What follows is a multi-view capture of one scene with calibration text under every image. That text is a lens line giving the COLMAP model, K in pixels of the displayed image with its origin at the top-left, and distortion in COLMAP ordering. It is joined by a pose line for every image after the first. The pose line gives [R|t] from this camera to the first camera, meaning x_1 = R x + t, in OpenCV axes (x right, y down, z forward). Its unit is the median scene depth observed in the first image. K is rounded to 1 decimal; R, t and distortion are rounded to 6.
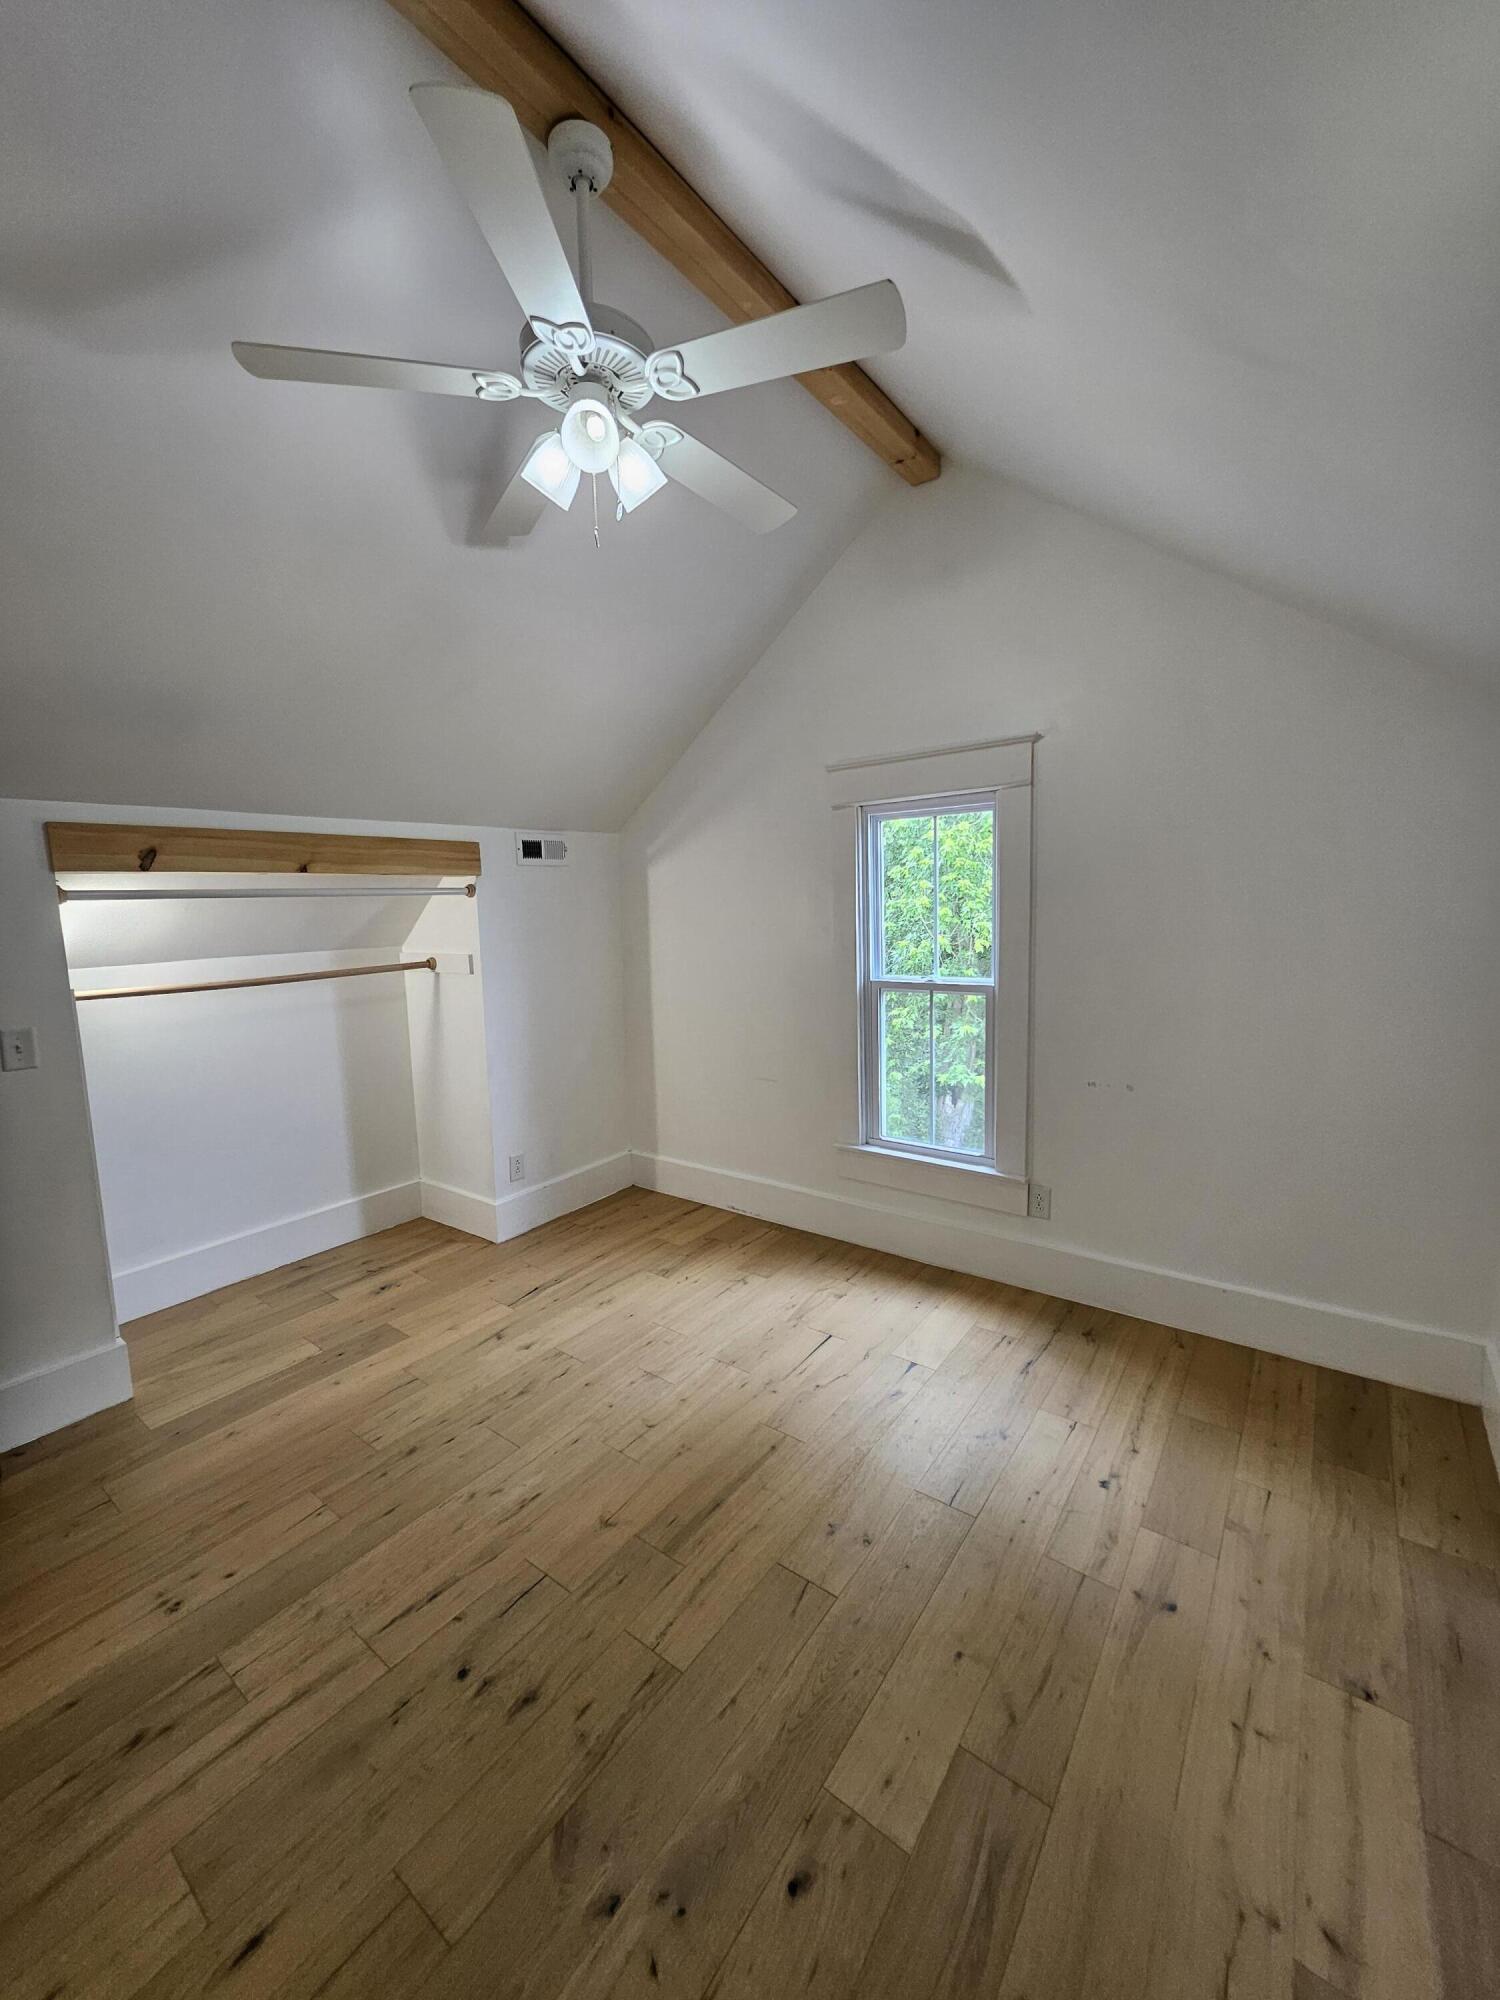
lens RADIAL K [[776.6, 0, 760.0], [0, 776.6, 997.8], [0, 0, 1]] dist [-0.016914, 0.004821]
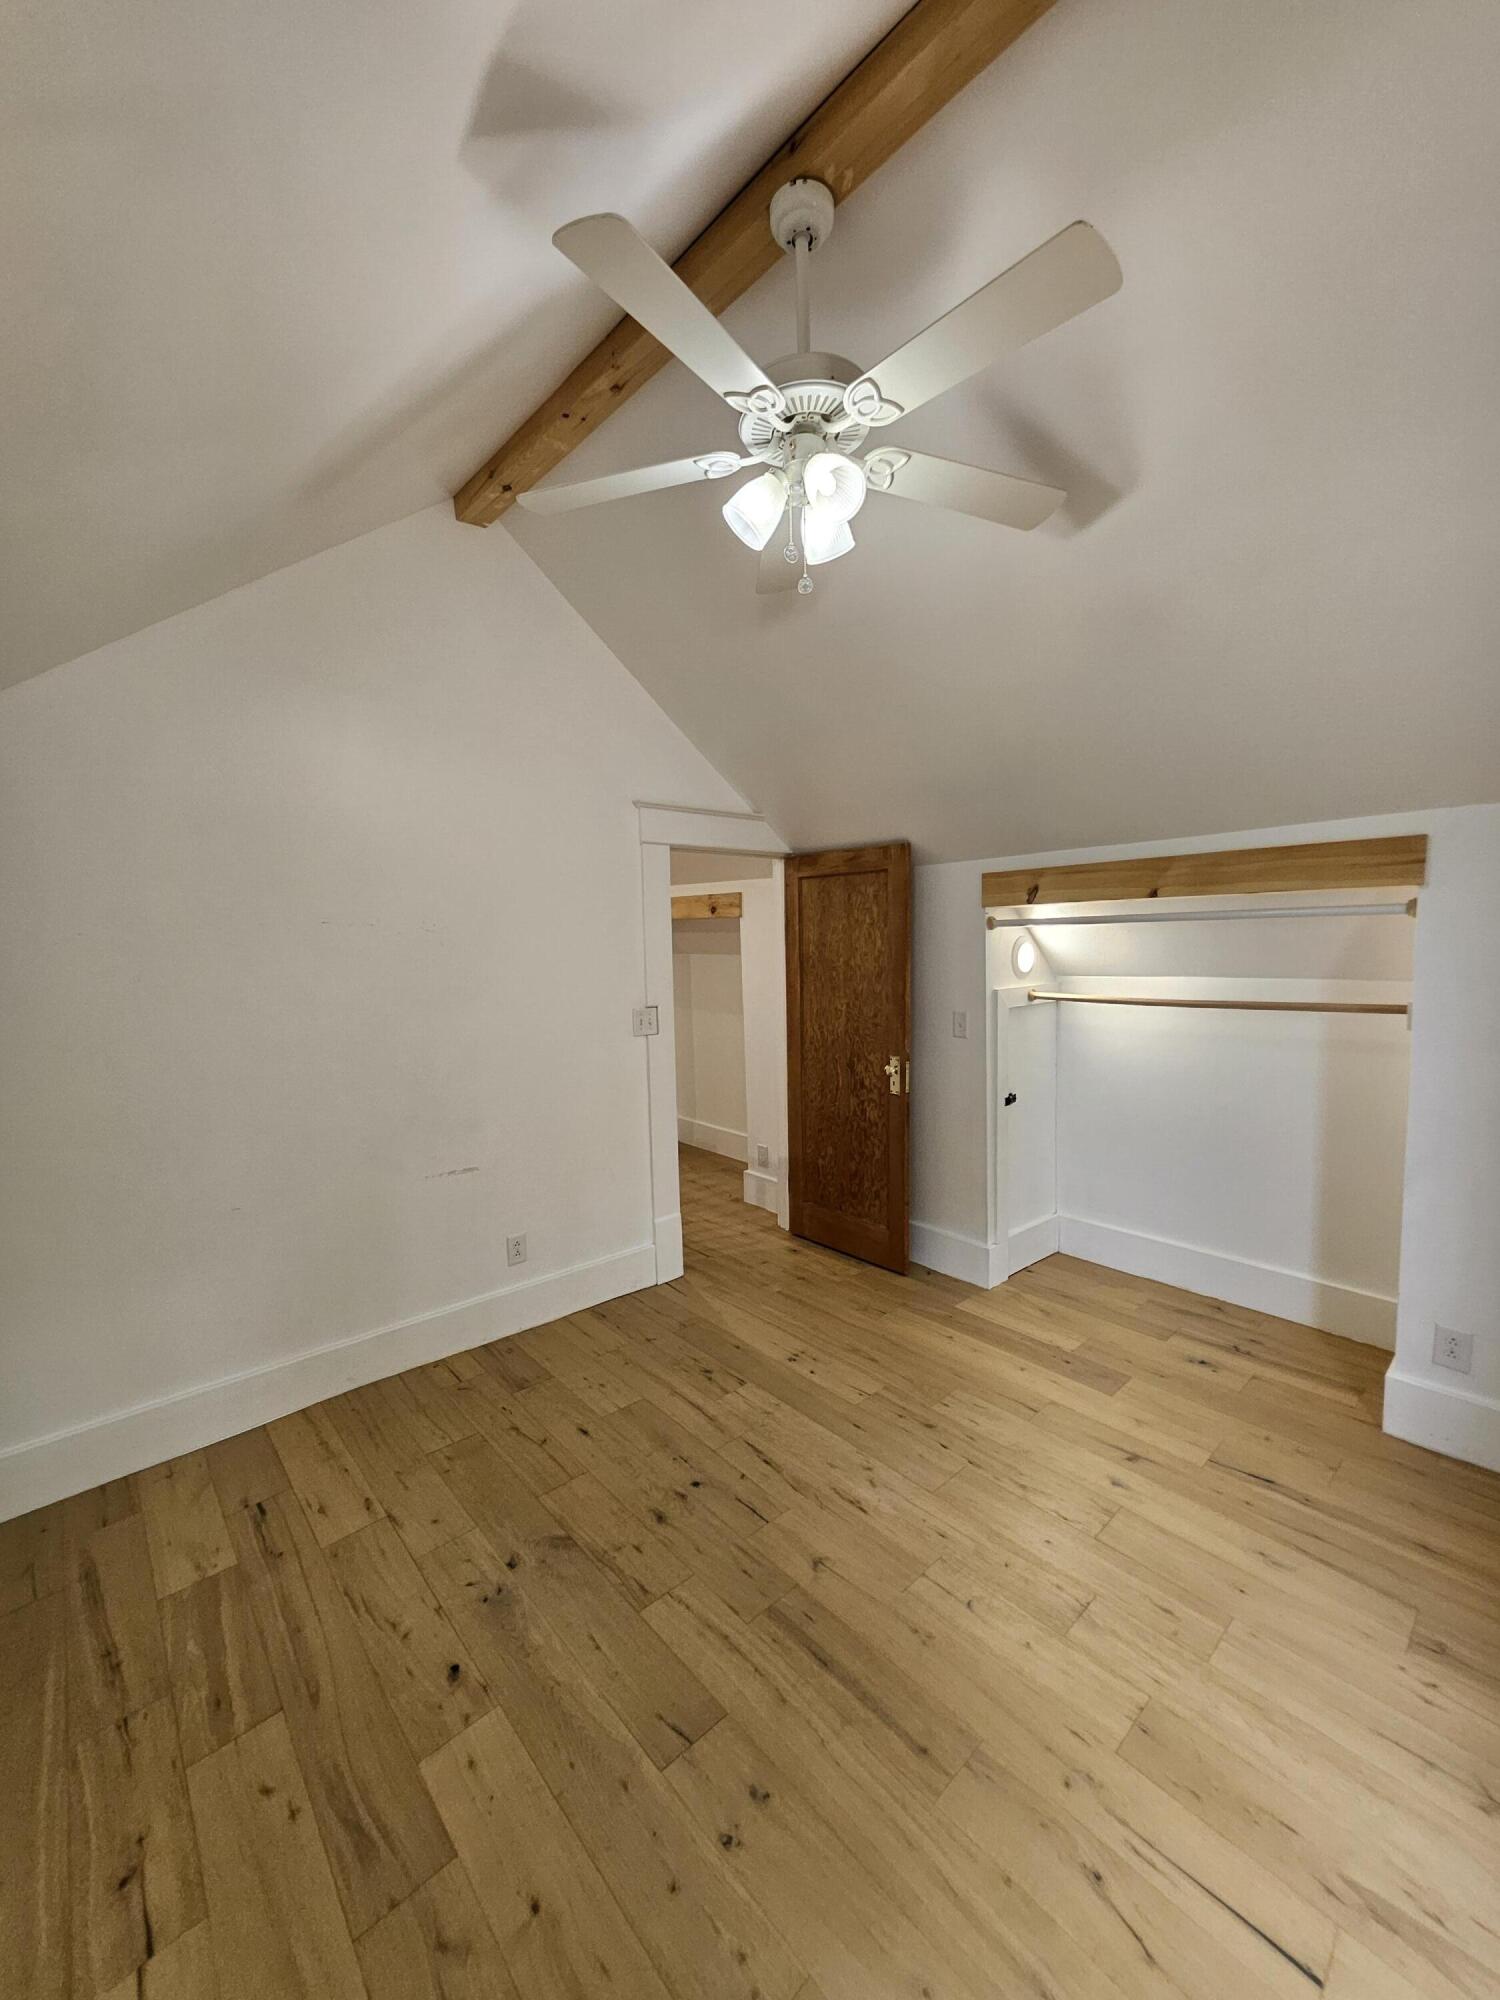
lens RADIAL K [[781.6, 0, 750.0], [0, 781.6, 1000.0], [0, 0, 1]] dist [0.004406, -0.003822]
pose [[-0.205611, 0.107970, -0.972659, 0.673627], [-0.093725, 0.987154, 0.129392, -0.151791], [0.974135, 0.117767, -0.192850, 0.942841]]
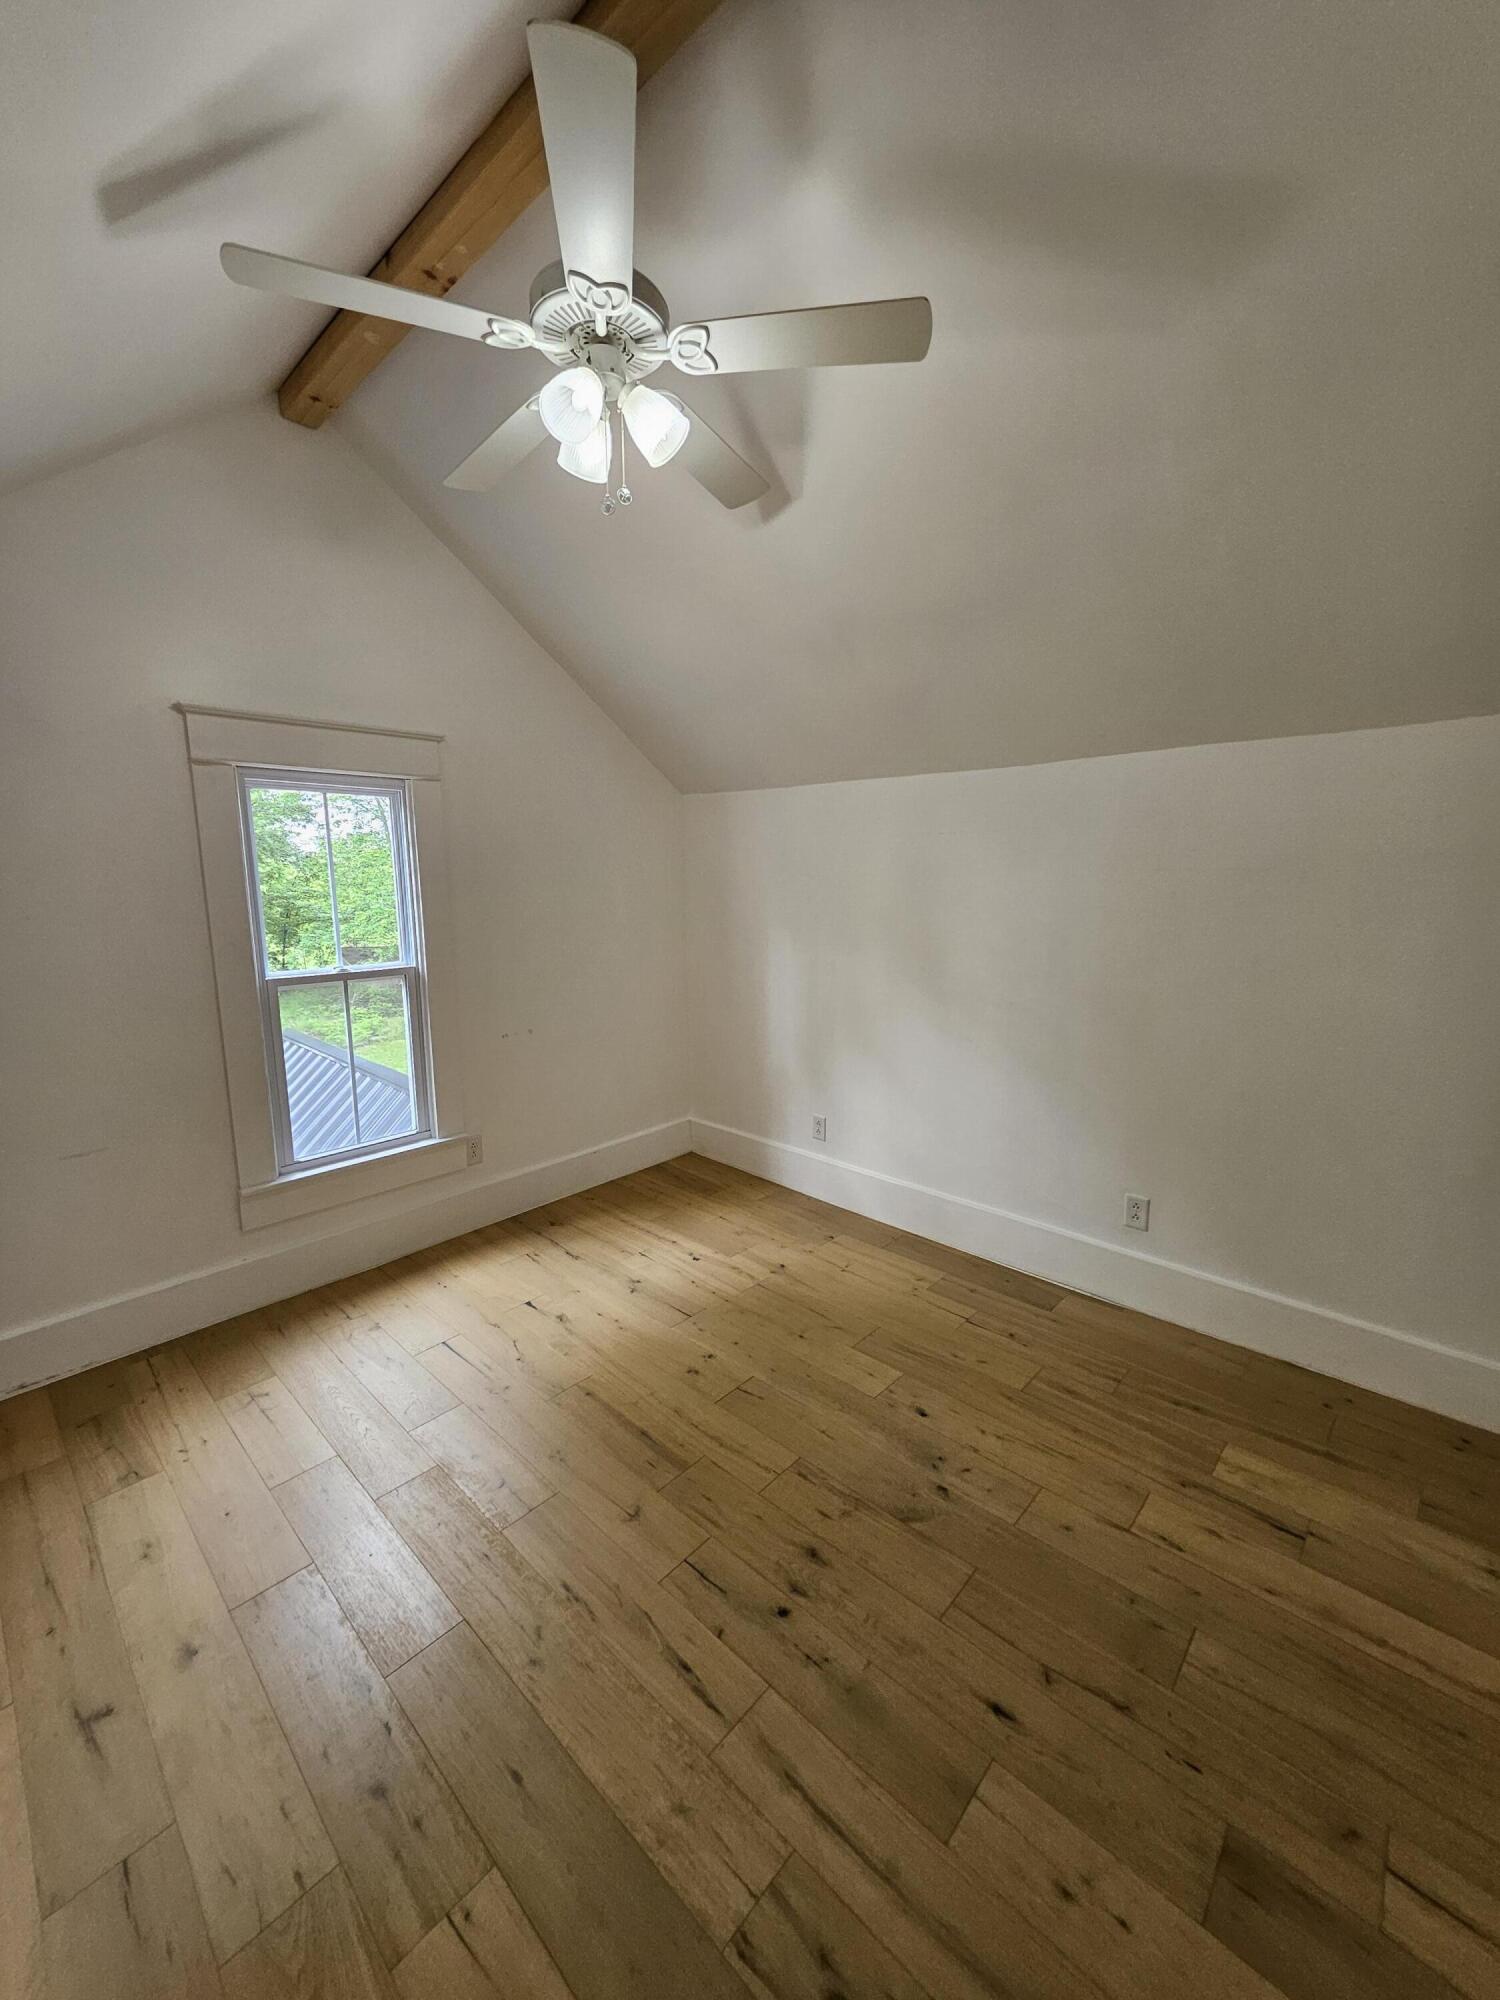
lens RADIAL K [[781.6, 0, 750.0], [0, 781.6, 1000.0], [0, 0, 1]] dist [0.004406, -0.003822]
pose [[0.116134, -0.131799, 0.984450, -0.985751], [0.125820, 0.985124, 0.117047, -0.053079], [-0.985232, 0.110271, 0.130990, 0.602276]]
